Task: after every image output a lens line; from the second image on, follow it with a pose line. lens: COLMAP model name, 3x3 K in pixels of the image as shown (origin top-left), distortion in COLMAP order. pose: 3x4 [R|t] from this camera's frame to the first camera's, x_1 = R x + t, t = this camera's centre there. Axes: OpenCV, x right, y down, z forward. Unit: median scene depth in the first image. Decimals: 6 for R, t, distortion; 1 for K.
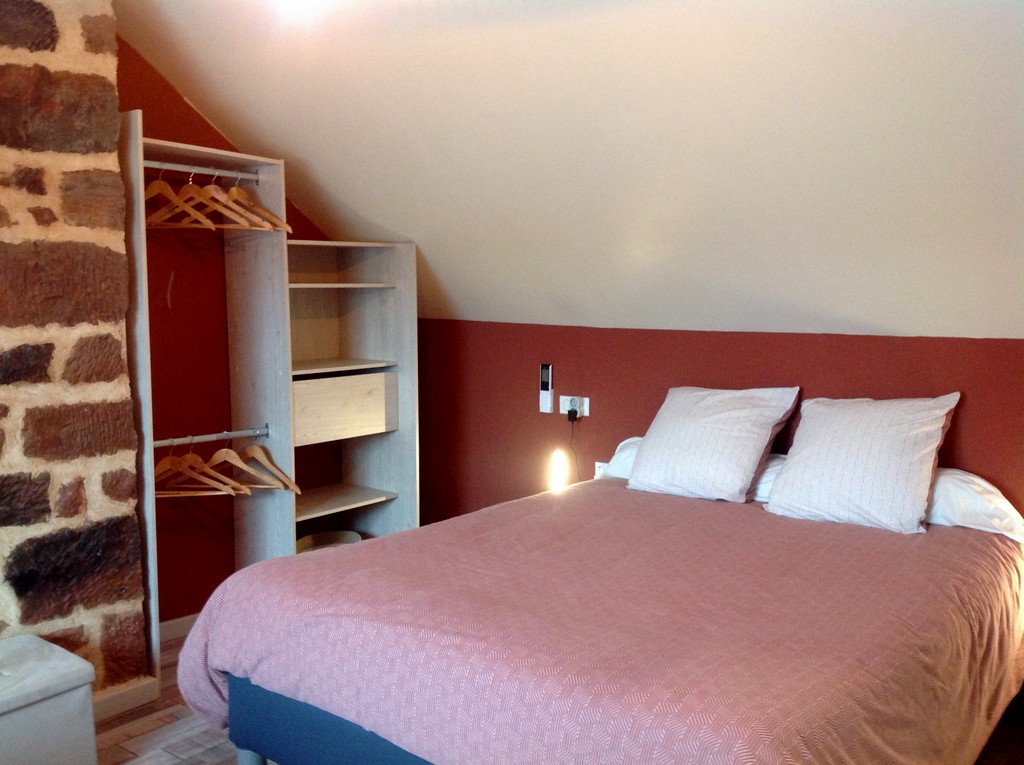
lens RADIAL K [[960.6, 0, 512.0], [0, 960.6, 382.5], [0, 0, 1]] dist [0.154675, -0.327980]
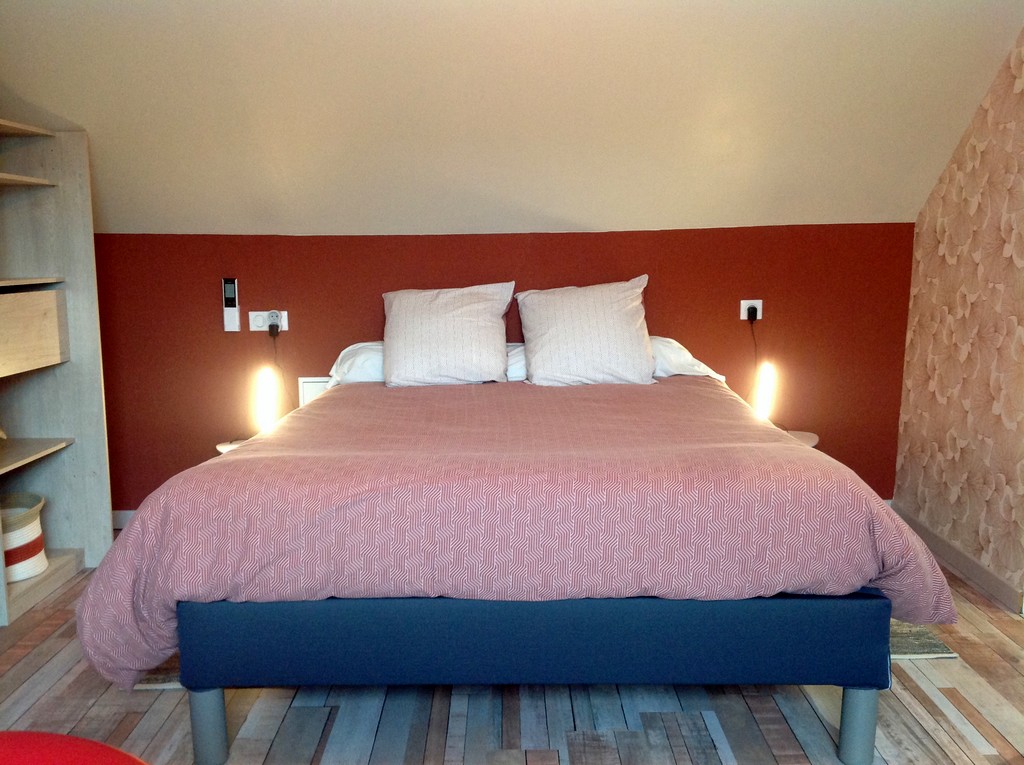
lens RADIAL K [[960.6, 0, 512.0], [0, 960.6, 382.5], [0, 0, 1]] dist [0.154675, -0.327980]
pose [[0.775117, -0.090913, 0.625243, -0.394464], [0.077109, 0.995808, 0.049202, 0.062857], [-0.627095, 0.010075, 0.778878, 0.124246]]
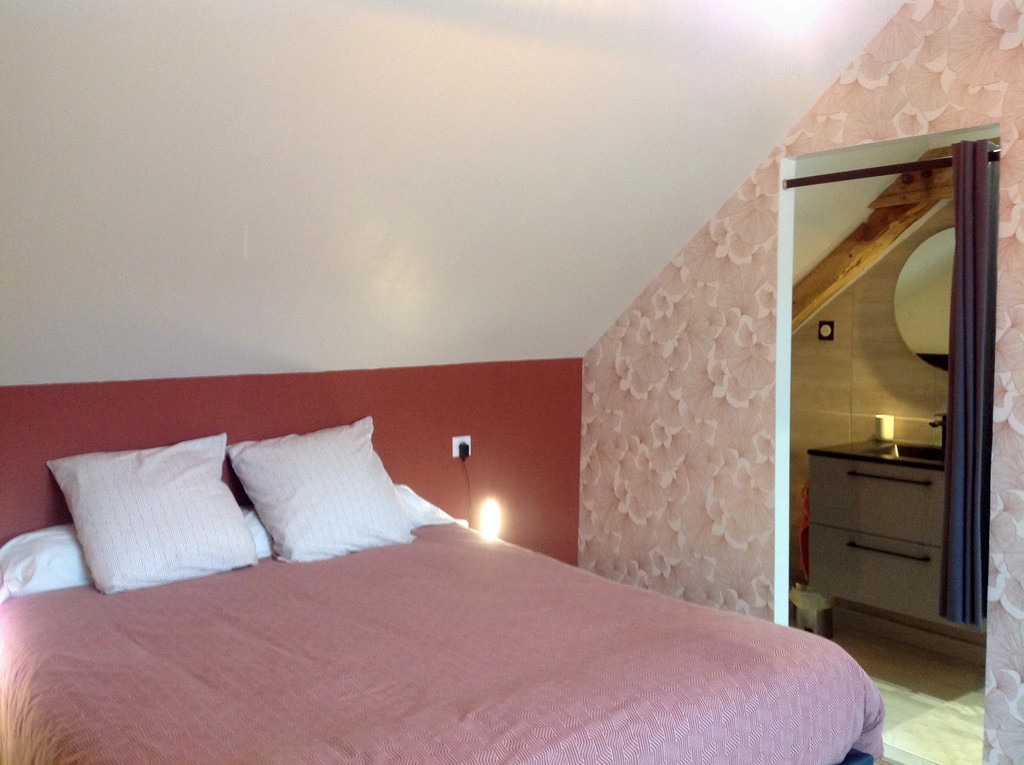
lens RADIAL K [[960.6, 0, 512.0], [0, 960.6, 382.5], [0, 0, 1]] dist [0.154675, -0.327980]
pose [[0.249319, -0.057378, 0.966720, -0.505278], [0.114300, 0.993009, 0.029461, -0.037904], [-0.961653, 0.103151, 0.254134, 0.467388]]
